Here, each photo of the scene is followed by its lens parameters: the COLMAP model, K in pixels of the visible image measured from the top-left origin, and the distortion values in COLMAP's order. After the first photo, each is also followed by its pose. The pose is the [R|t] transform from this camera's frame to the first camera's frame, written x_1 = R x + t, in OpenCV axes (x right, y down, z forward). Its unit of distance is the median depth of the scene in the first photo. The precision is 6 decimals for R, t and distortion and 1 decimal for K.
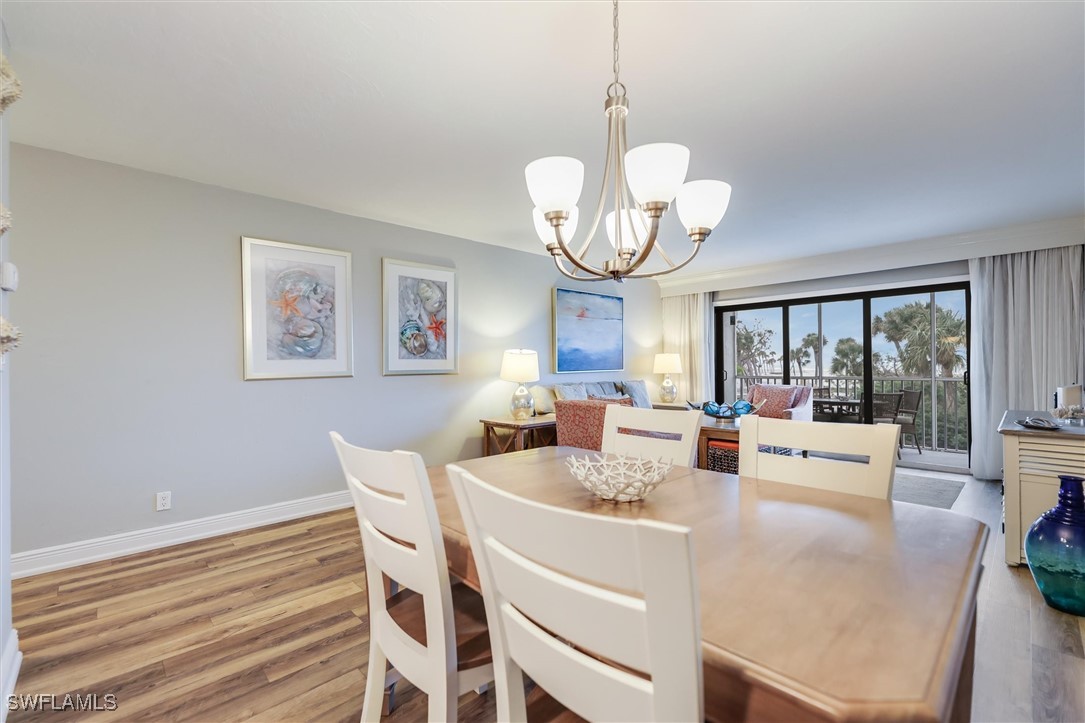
lens RADIAL K [[465.1, 0, 544.2], [0, 465.1, 367.2], [0, 0, 1]] dist [0.001924, -0.000200]
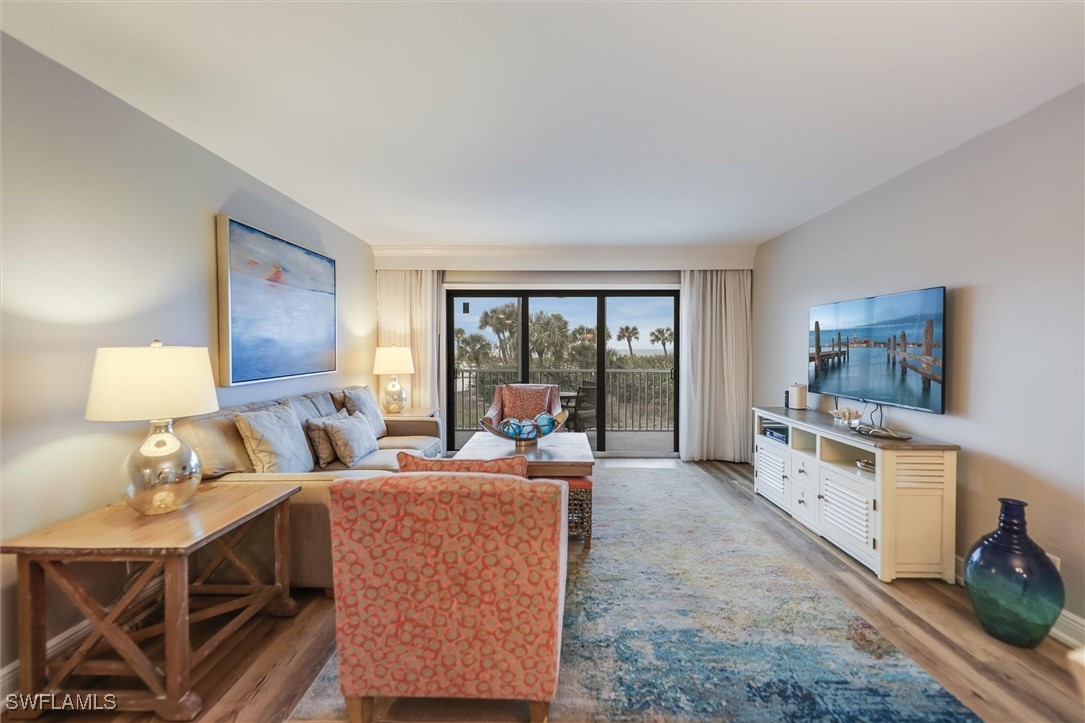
lens RADIAL K [[437.6, 0, 544.6], [0, 437.6, 359.8], [0, 0, 1]] dist [0.013937, -0.000125]
pose [[0.699311, -0.009455, 0.714755, -0.093073], [-0.005049, 0.999822, 0.018166, -0.032243], [-0.714800, -0.016312, 0.699139, 0.506294]]
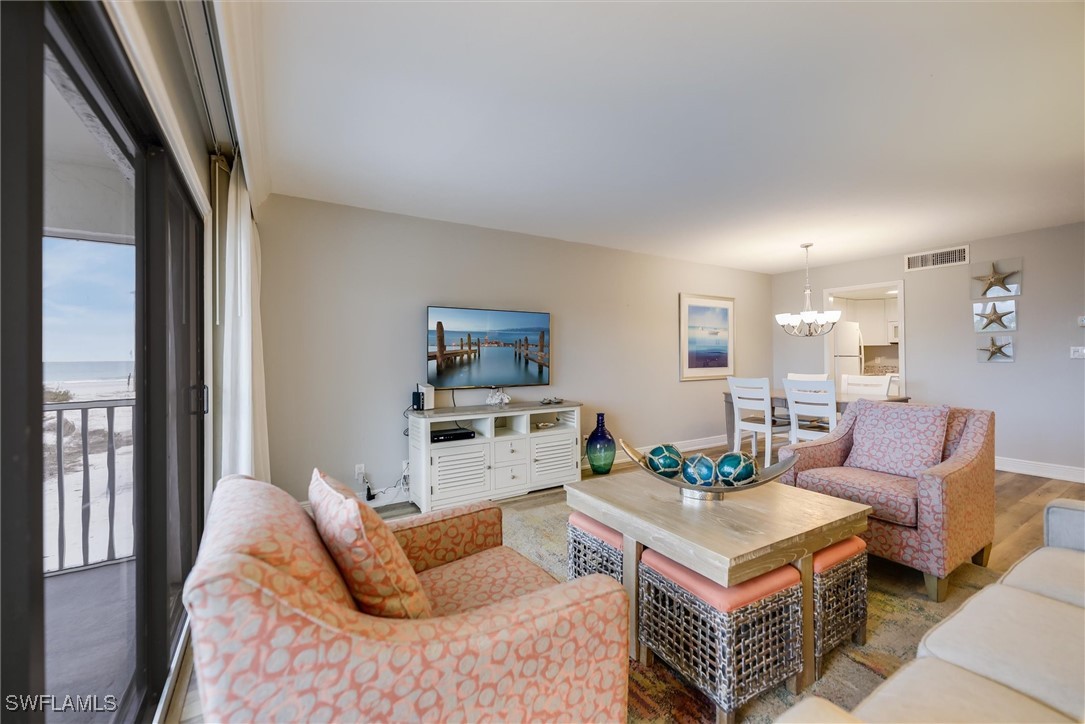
lens RADIAL K [[431.8, 0, 539.7], [0, 431.8, 351.0], [0, 0, 1]] dist [0.008521, 0.000126]
pose [[-0.977408, 0.019622, 0.210446, 0.469756], [0.018019, 0.999792, -0.009532, -0.022883], [-0.210590, -0.005525, -0.977559, 1.485364]]
